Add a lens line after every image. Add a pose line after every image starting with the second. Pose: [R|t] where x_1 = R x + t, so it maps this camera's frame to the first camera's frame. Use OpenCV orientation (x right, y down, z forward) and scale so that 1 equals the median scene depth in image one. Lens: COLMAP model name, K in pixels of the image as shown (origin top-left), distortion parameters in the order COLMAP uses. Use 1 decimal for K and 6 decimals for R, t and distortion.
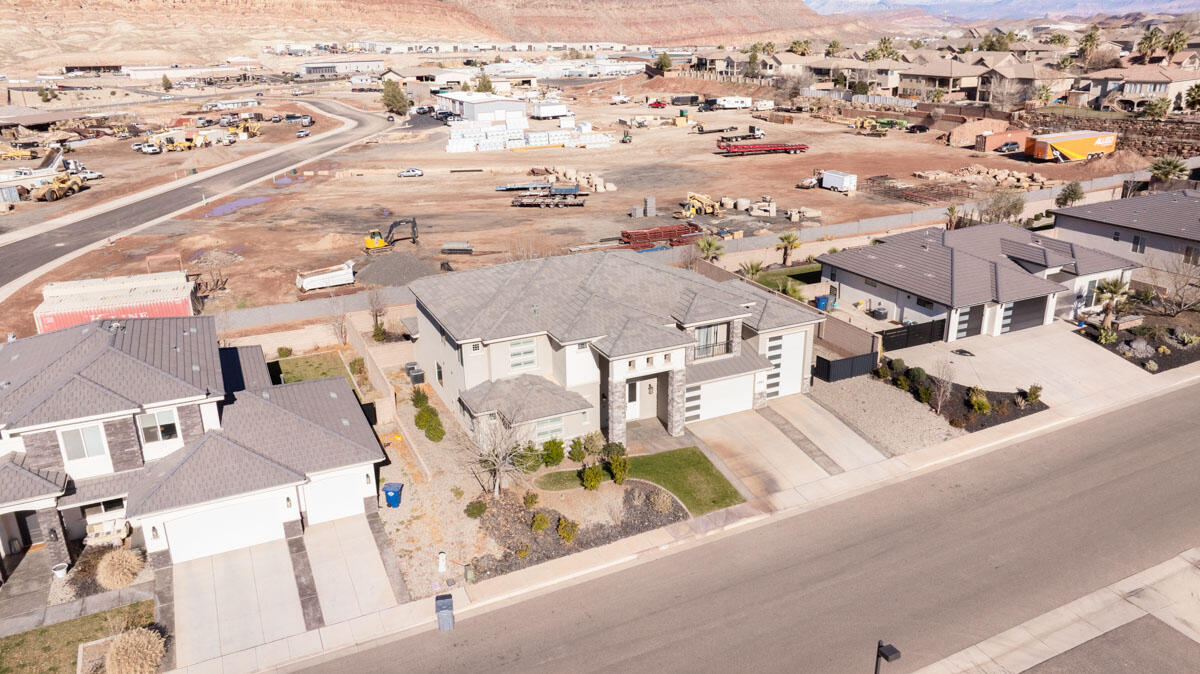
lens RADIAL K [[843.3, 0, 600.0], [0, 843.3, 337.0], [0, 0, 1]] dist [-0.044803, 0.047960]
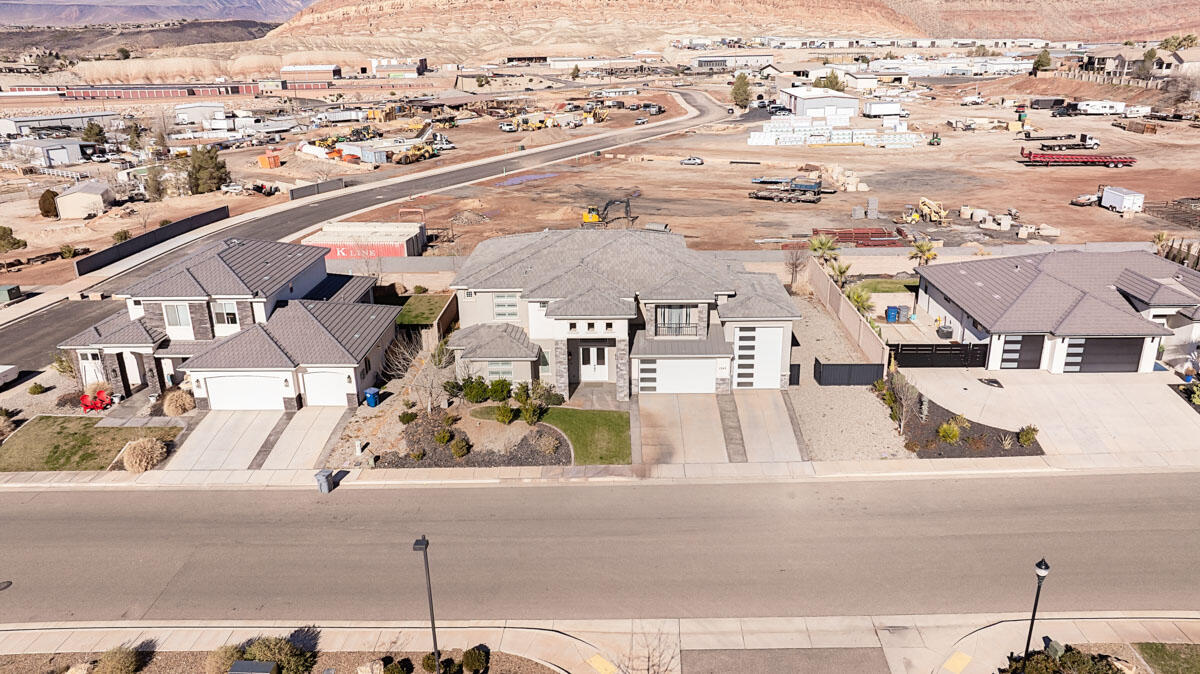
lens RADIAL K [[843.3, 0, 600.0], [0, 843.3, 337.0], [0, 0, 1]] dist [-0.044803, 0.047960]
pose [[0.889109, 0.151440, -0.431915, 0.158472], [-0.149070, 0.988035, 0.039564, -0.000824], [0.432738, 0.029209, 0.901046, 0.001190]]
